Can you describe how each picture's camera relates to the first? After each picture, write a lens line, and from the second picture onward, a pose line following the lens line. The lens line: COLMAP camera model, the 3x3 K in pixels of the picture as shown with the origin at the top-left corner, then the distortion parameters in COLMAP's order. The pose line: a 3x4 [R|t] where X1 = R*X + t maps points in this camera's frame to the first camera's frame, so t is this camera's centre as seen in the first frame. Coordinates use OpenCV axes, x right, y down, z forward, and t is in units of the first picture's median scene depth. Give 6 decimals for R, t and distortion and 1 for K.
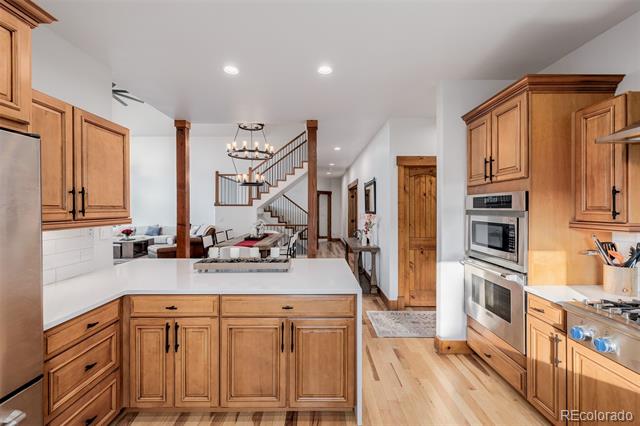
lens RADIAL K [[270.7, 0, 316.7], [0, 270.7, 208.7], [0, 0, 1]] dist [-0.000954, -0.000070]
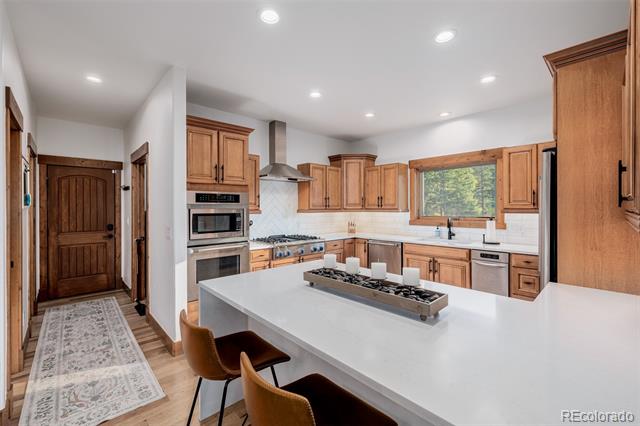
lens RADIAL K [[270.7, 0, 316.7], [0, 270.7, 208.7], [0, 0, 1]] dist [-0.000954, -0.000070]
pose [[-0.677610, -0.003130, 0.735415, -0.679516], [0.002237, 0.999978, 0.006318, 0.019730], [-0.735418, 0.005926, -0.677588, 1.558334]]
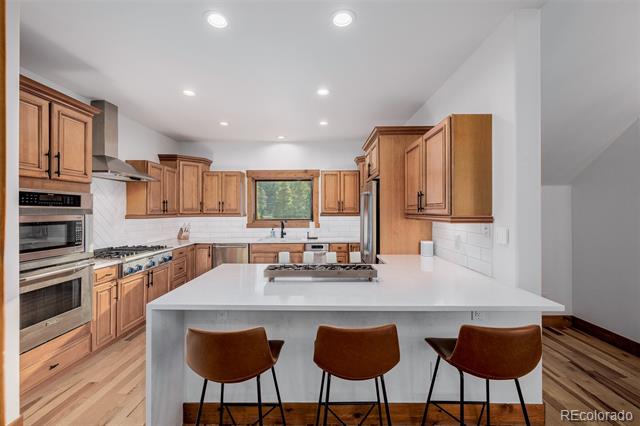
lens RADIAL K [[270.7, 0, 316.7], [0, 270.7, 208.7], [0, 0, 1]] dist [-0.000954, -0.000070]
pose [[-0.999886, 0.001002, 0.015049, -0.281829], [0.000884, 0.999969, -0.007837, 0.014300], [-0.015056, -0.007823, -0.999856, 1.919689]]
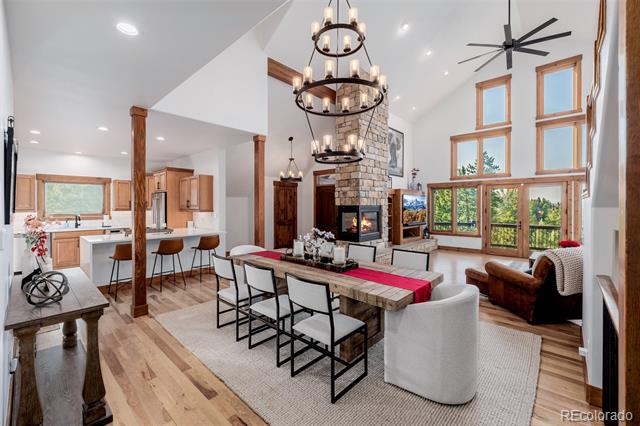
lens RADIAL K [[270.7, 0, 316.7], [0, 270.7, 208.7], [0, 0, 1]] dist [-0.000954, -0.000070]
pose [[-0.680033, 0.003768, -0.733172, 0.404200], [-0.002366, 0.999970, 0.007333, 0.001106], [0.733178, 0.006721, -0.680003, 3.551515]]
